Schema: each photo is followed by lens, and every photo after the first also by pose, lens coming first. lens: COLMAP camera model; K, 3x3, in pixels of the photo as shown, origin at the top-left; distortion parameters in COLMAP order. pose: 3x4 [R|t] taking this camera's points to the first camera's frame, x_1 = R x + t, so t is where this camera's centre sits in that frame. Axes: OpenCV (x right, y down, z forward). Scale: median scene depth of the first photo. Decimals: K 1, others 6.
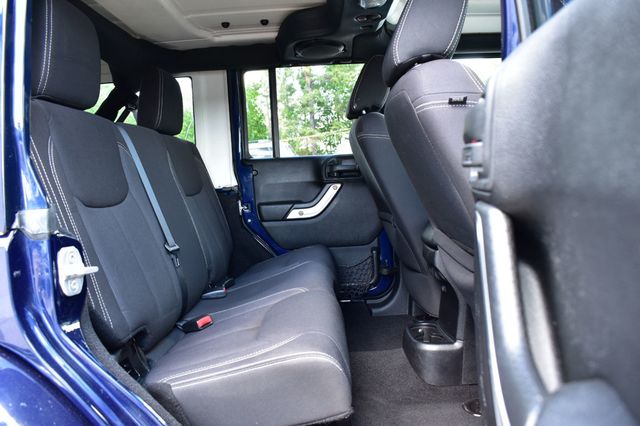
lens RADIAL K [[492.0, 0, 319.9], [0, 492.0, 214.0], [0, 0, 1]] dist [-0.100897, 0.014613]
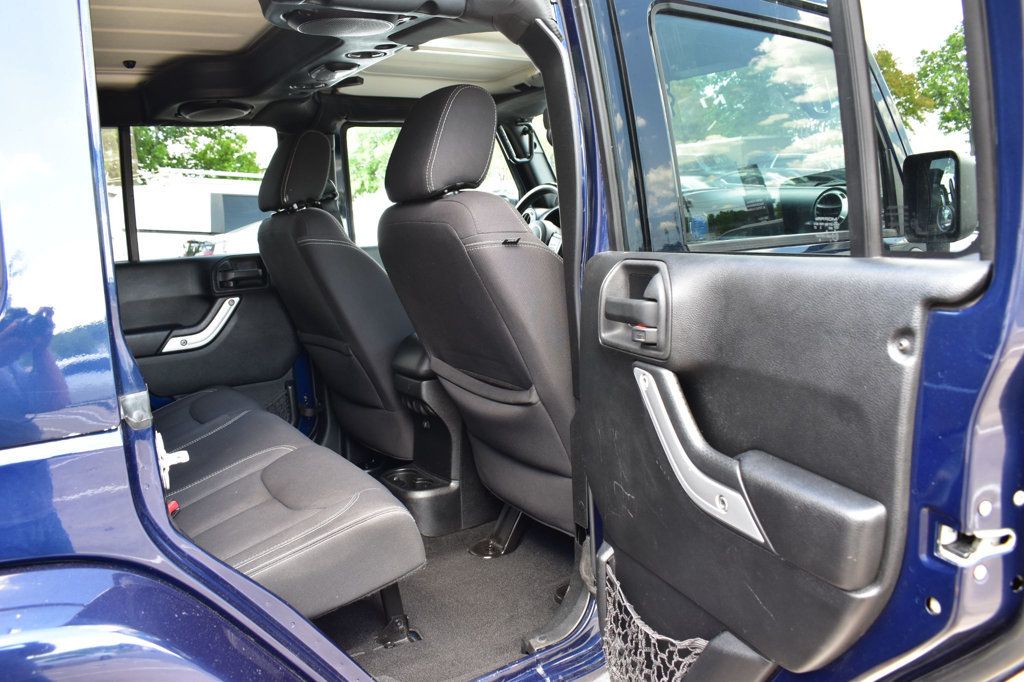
lens RADIAL K [[787.1, 0, 507.7], [0, 787.1, 334.0], [0, 0, 1]] dist [-0.100897, 0.014613]
pose [[0.835898, -0.071101, 0.544260, -0.277907], [0.050308, 0.997325, 0.053023, -0.053813], [-0.546574, -0.016941, 0.837239, -0.172316]]
